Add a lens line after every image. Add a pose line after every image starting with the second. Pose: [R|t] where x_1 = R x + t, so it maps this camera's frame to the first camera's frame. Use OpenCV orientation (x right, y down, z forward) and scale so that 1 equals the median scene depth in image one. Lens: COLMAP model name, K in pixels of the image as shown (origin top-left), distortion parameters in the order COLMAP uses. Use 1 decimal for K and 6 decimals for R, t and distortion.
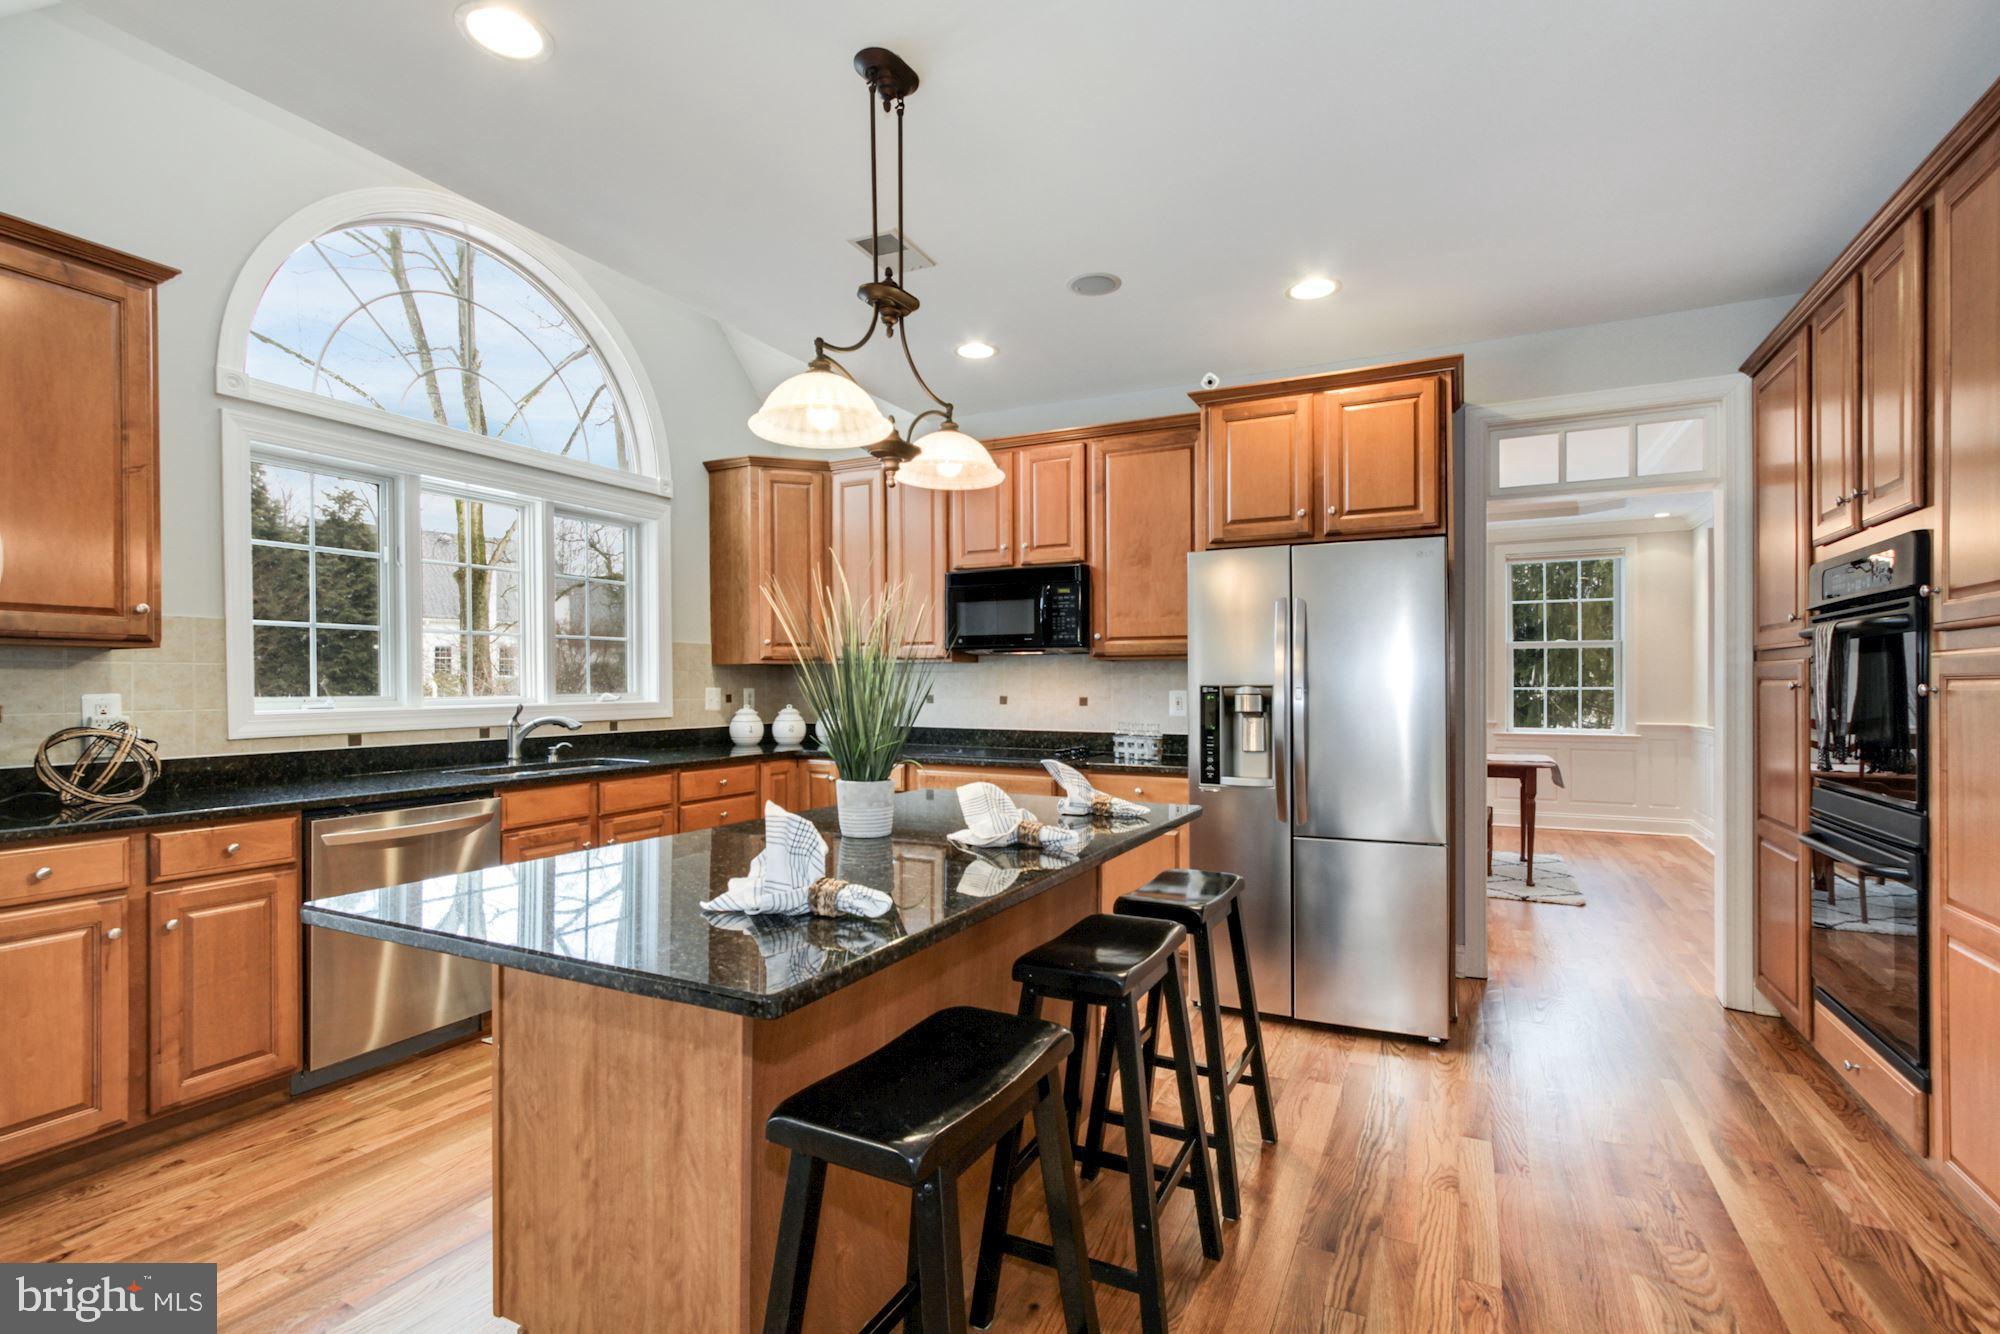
lens RADIAL K [[917.8, 0, 1006.1], [0, 917.8, 683.9], [0, 0, 1]] dist [-0.004571, 0.005290]
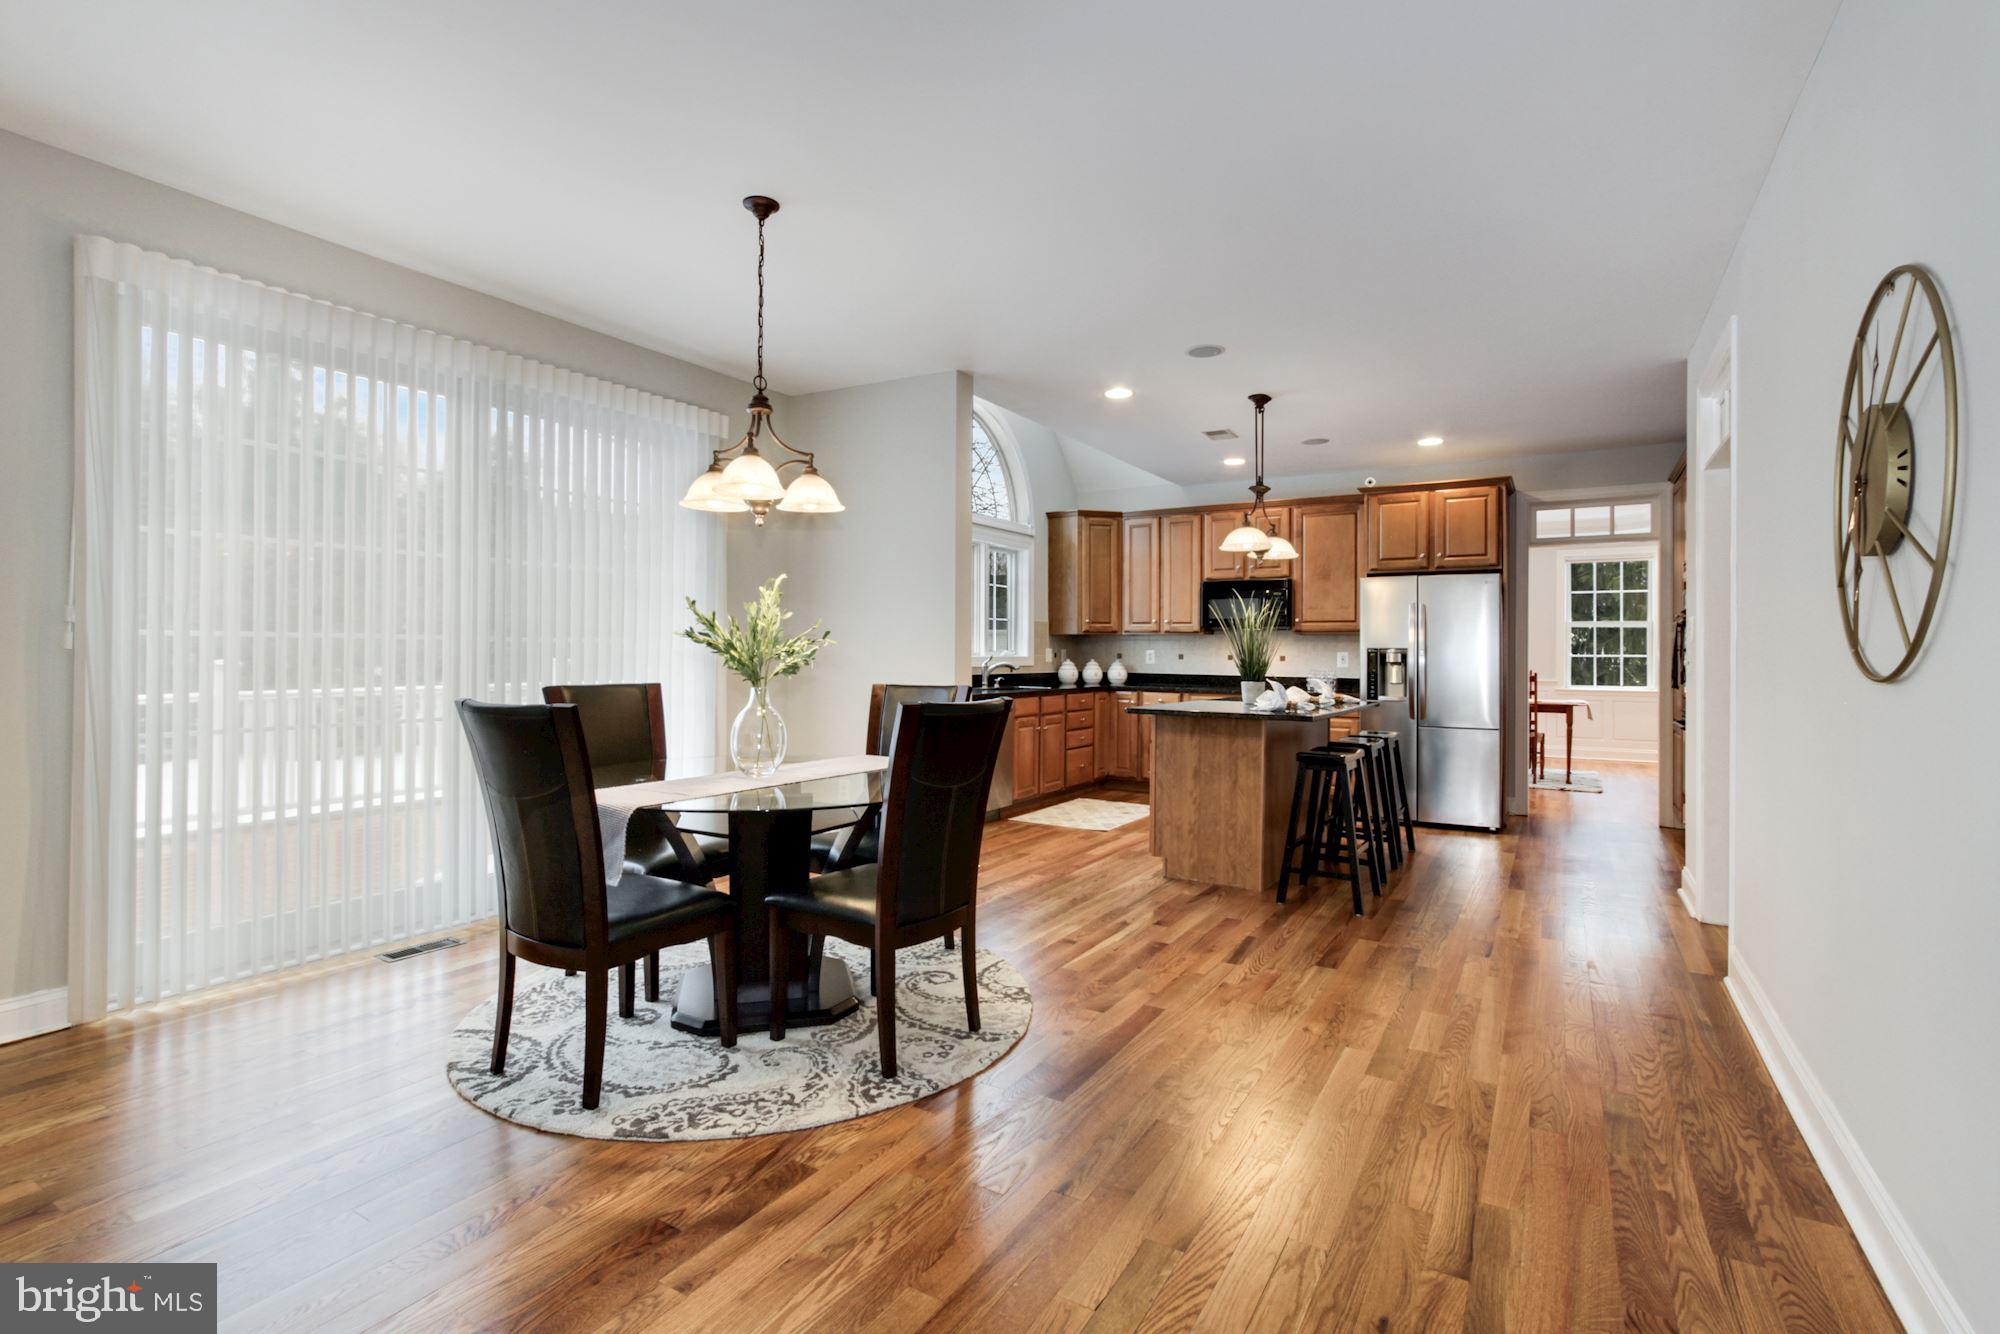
lens RADIAL K [[917.8, 0, 1012.8], [0, 917.8, 642.9], [0, 0, 1]] dist [-0.004571, 0.005290]
pose [[0.997017, 0.008658, -0.076693, -0.313516], [-0.009536, 0.999893, -0.011088, 0.015685], [0.076589, 0.011786, 0.996993, -0.794759]]
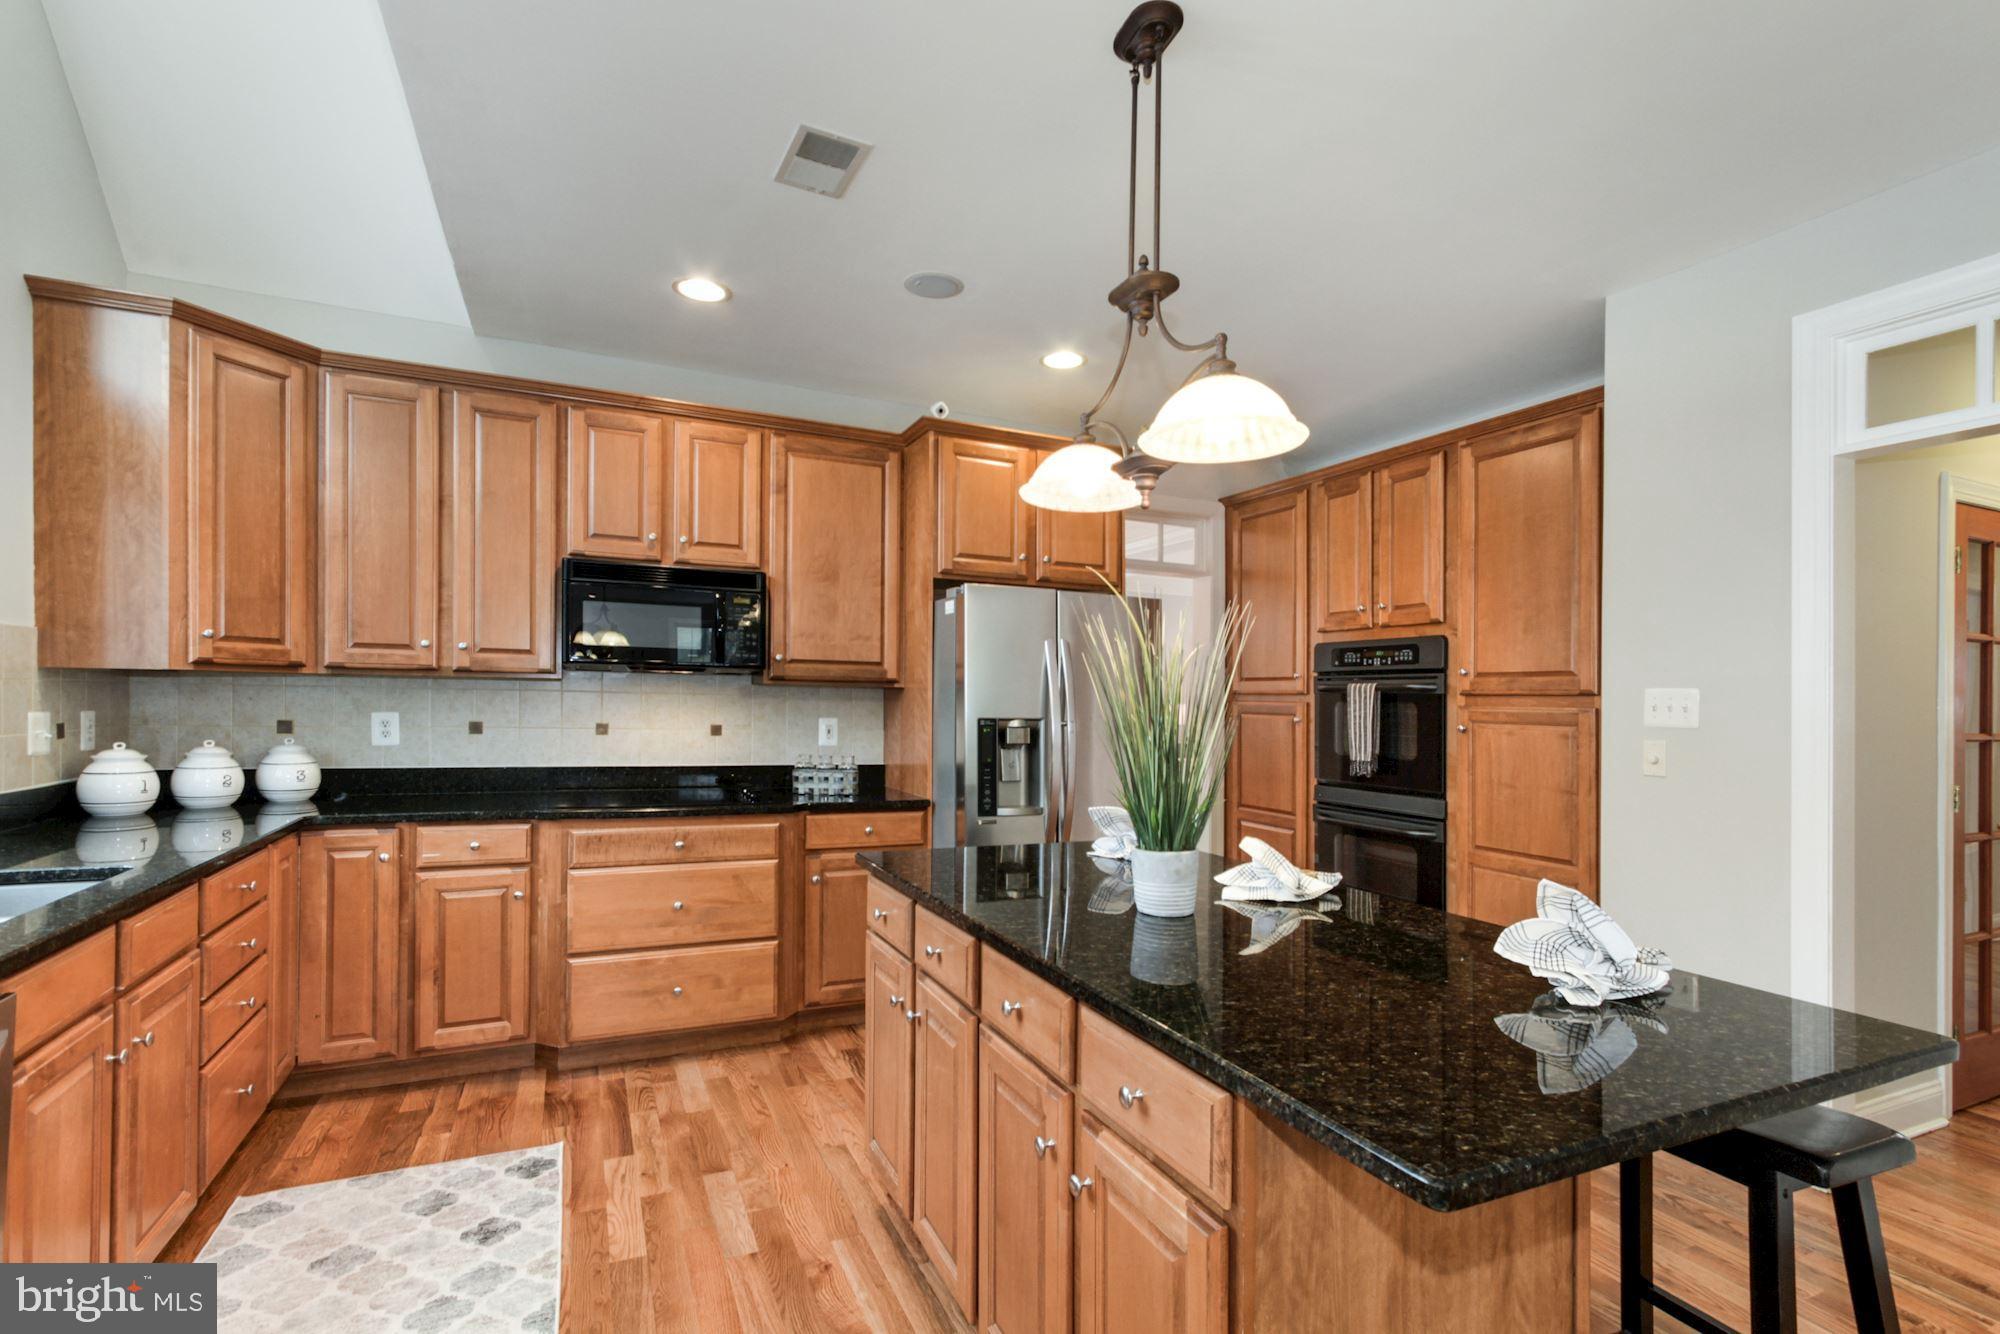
lens RADIAL K [[917.8, 0, 993.4], [0, 917.8, 696.7], [0, 0, 1]] dist [-0.004571, 0.005290]
pose [[0.631838, 0.014485, 0.774965, -0.464082], [-0.018487, 0.999823, -0.003616, -0.015434], [-0.774880, -0.012042, 0.631994, 0.296929]]
